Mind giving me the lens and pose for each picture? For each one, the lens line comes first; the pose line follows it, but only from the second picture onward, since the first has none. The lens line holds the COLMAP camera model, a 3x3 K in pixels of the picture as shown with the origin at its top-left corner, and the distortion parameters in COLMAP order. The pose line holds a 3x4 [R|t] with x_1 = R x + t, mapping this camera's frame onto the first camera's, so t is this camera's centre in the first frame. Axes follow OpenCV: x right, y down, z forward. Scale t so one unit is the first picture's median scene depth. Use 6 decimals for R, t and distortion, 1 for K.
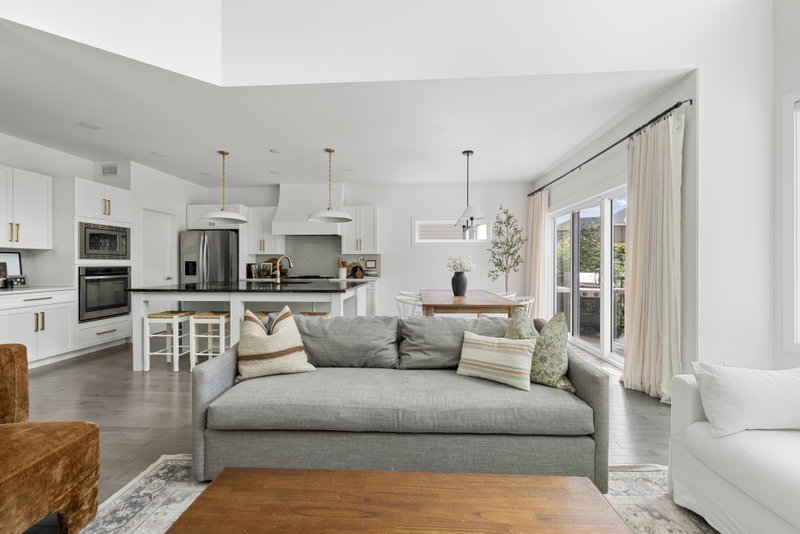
lens RADIAL K [[334.5, 0, 397.9], [0, 334.5, 263.6], [0, 0, 1]] dist [-0.001146, -0.000262]
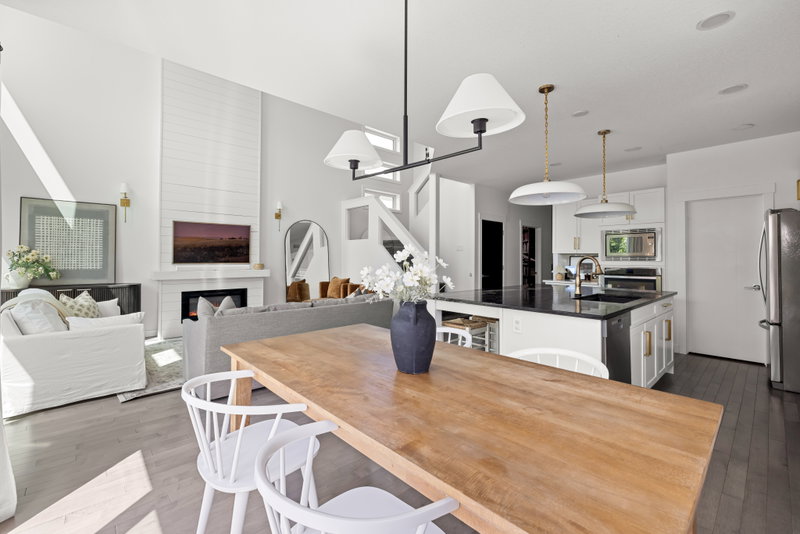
lens RADIAL K [[341.0, 0, 395.0], [0, 341.0, 254.7], [0, 0, 1]] dist [-0.001513, -0.000223]
pose [[-0.696736, -0.010377, -0.717252, 0.345174], [-0.004640, 0.999940, -0.009960, -0.014092], [0.717312, -0.003612, -0.696742, 0.946337]]
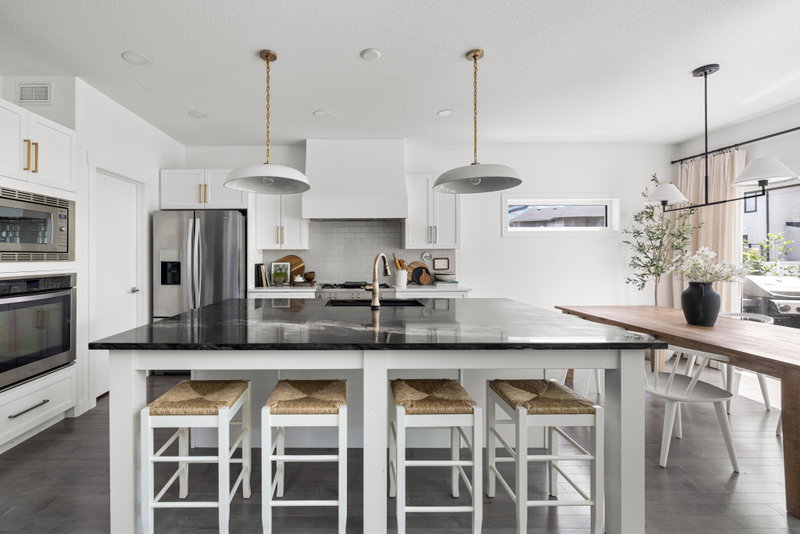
lens RADIAL K [[352.4, 0, 356.9], [0, 352.4, 254.5], [0, 0, 1]] dist [-0.002481, -0.000720]
pose [[0.998093, -0.001634, 0.061707, -0.325117], [0.002012, 0.999980, -0.006060, -0.014700], [-0.061696, 0.006173, 0.998076, 0.348124]]
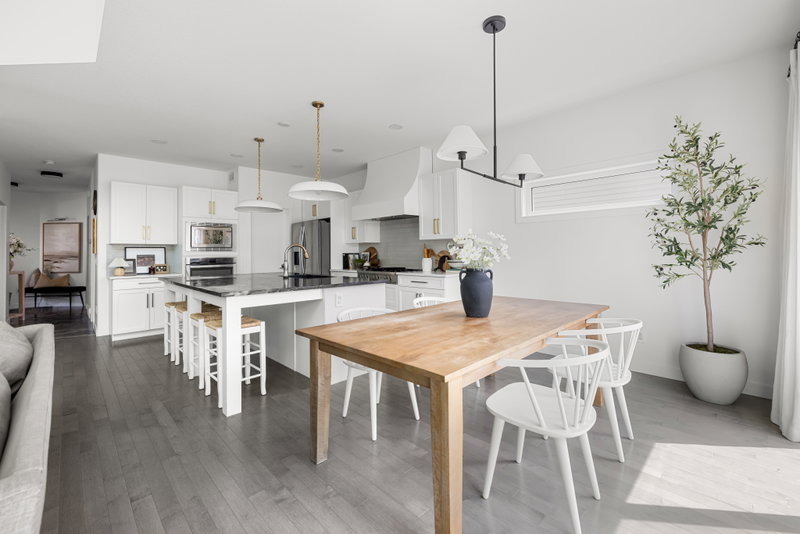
lens RADIAL K [[341.0, 0, 395.0], [0, 341.0, 254.7], [0, 0, 1]] dist [-0.001513, -0.000223]
pose [[0.734608, -0.005287, -0.678471, 0.337435], [0.012589, 0.999904, 0.005839, -0.000035], [0.678375, -0.012830, 0.734604, 0.423031]]
